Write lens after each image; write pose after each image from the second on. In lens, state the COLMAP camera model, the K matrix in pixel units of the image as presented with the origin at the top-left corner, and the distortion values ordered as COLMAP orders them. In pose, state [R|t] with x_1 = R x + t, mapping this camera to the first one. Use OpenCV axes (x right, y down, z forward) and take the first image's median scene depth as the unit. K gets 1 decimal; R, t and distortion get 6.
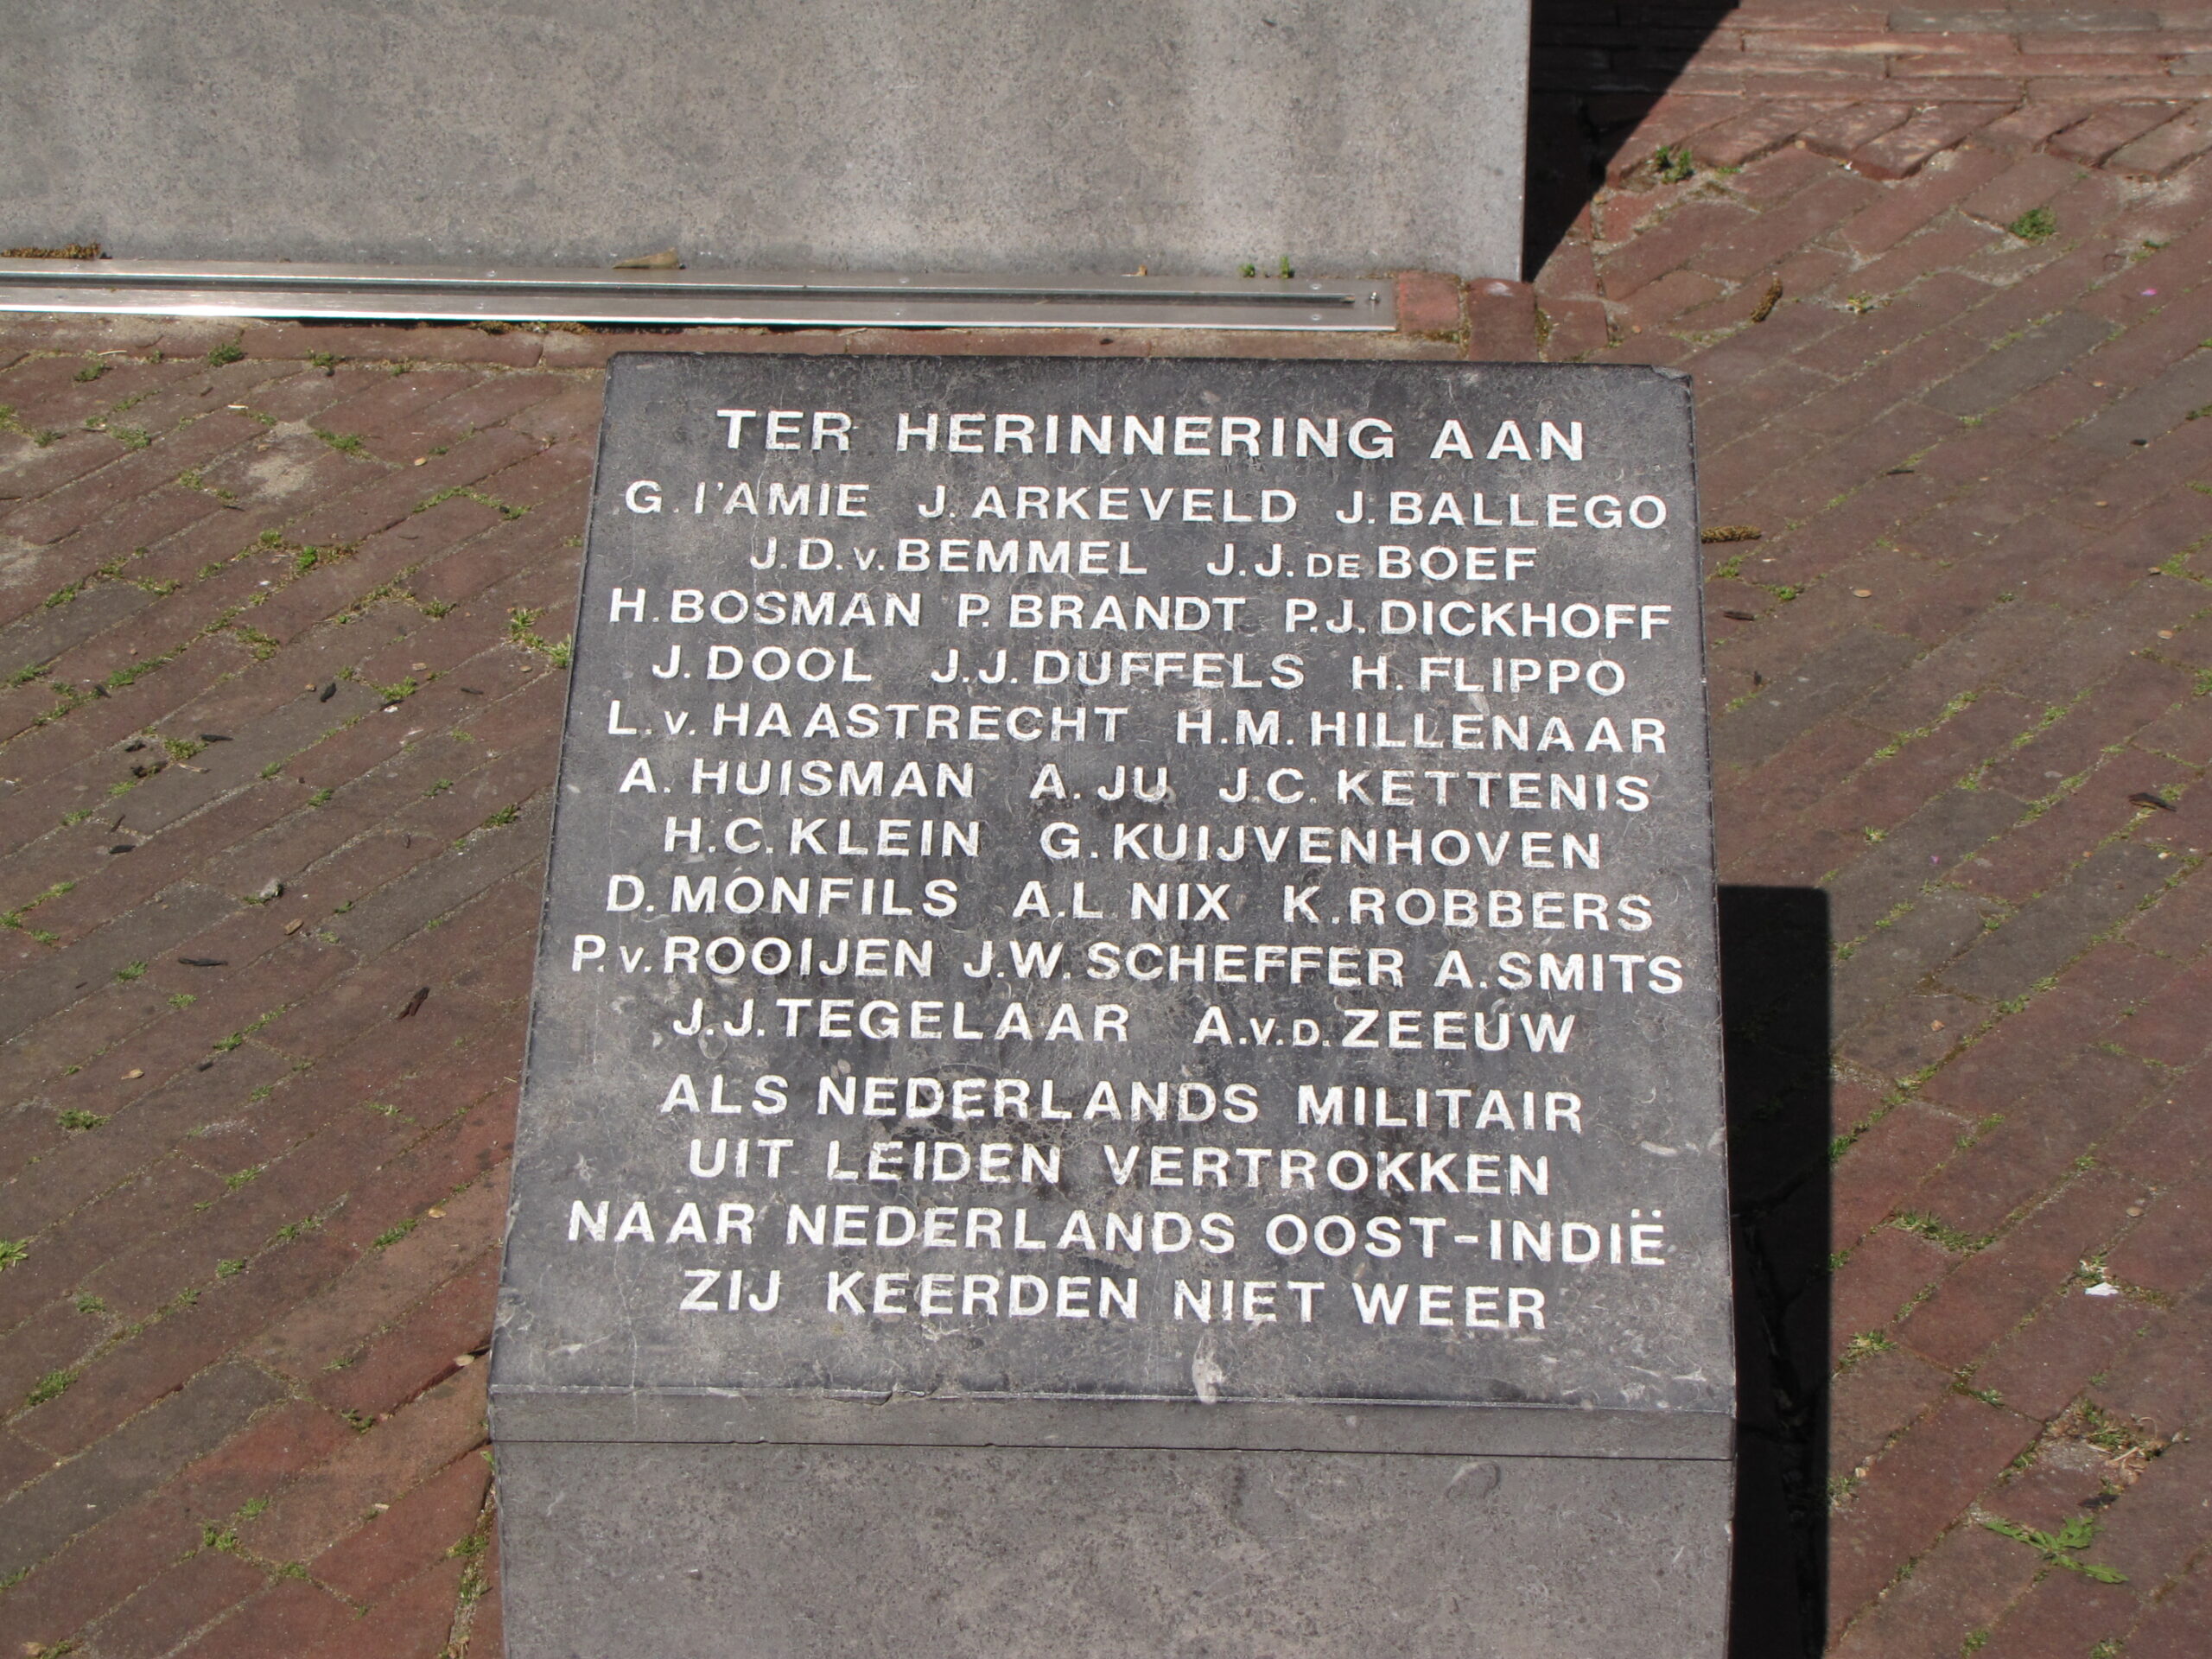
lens RADIAL K [[5551.4, 0, 1107.0], [0, 5551.4, 828.7], [0, 0, 1]] dist [0.222785, 0.000000]
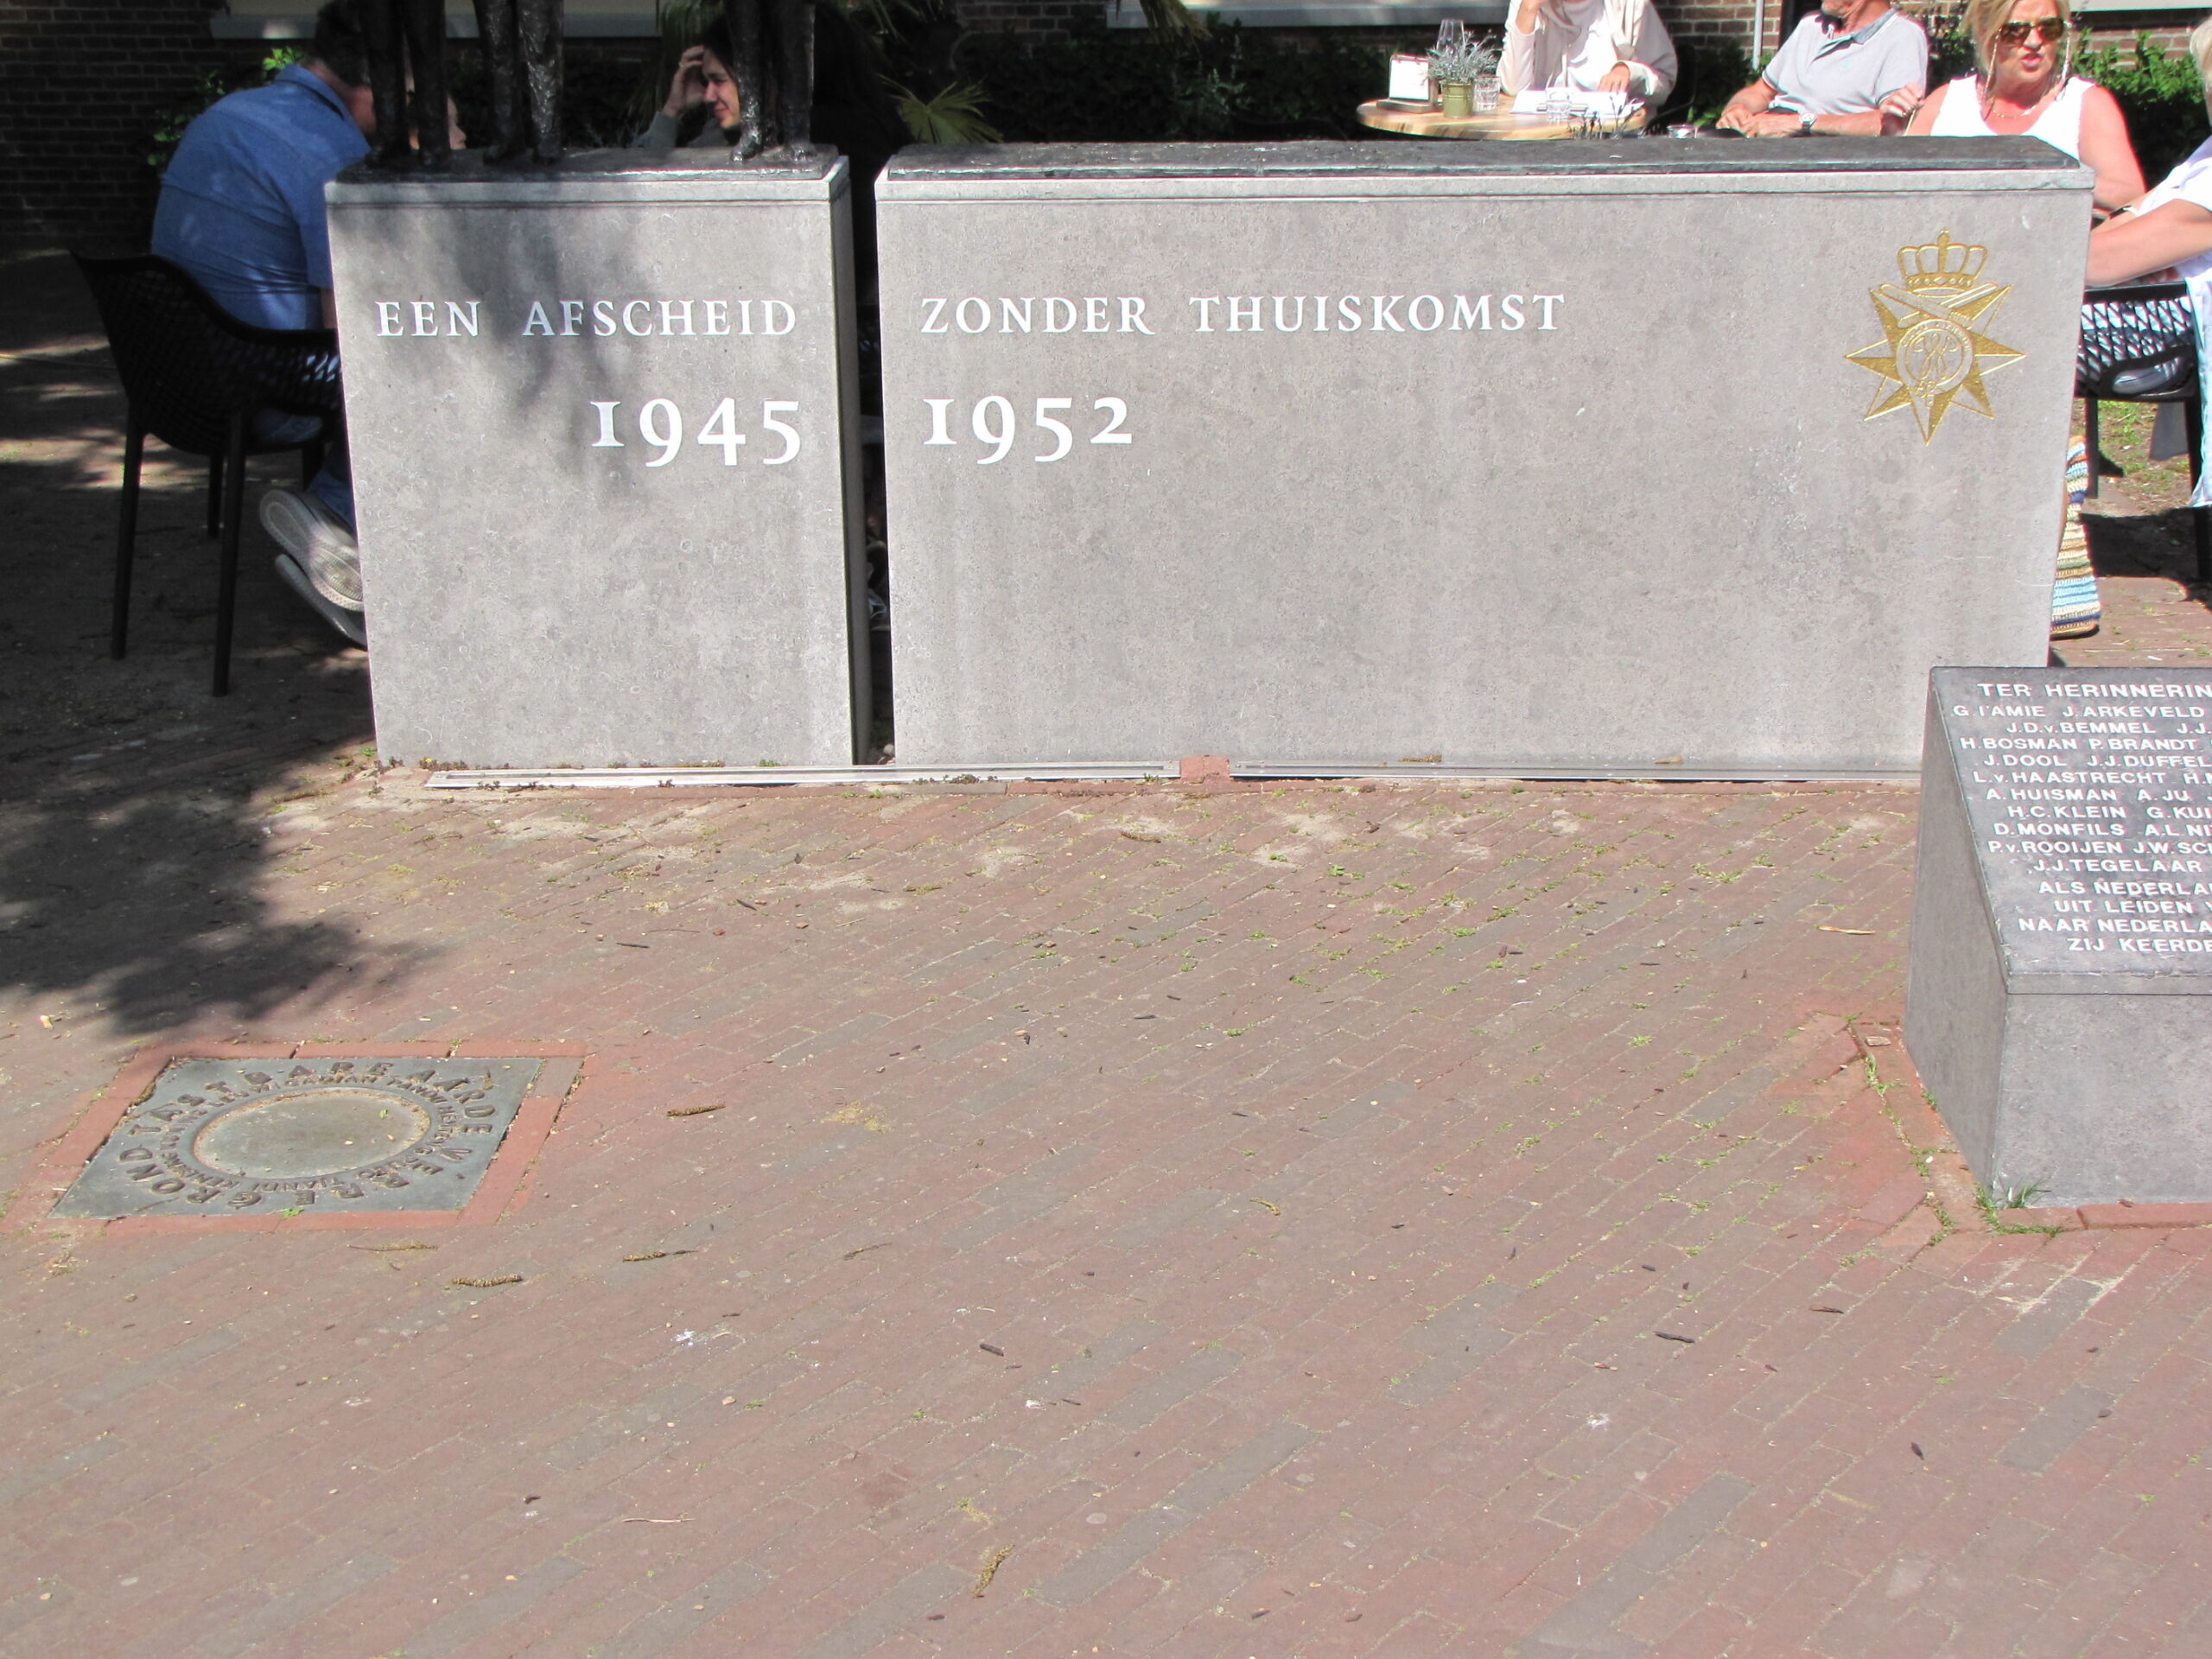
lens RADIAL K [[3283.3, 0, 1105.0], [0, 3283.3, 831.2], [0, 0, 1]] dist [0.081045, 0.000000]
pose [[0.999991, -0.001445, 0.003992, -0.529459], [0.002204, 0.980395, -0.197031, 0.329601], [-0.003629, 0.197038, 0.980389, -0.604552]]
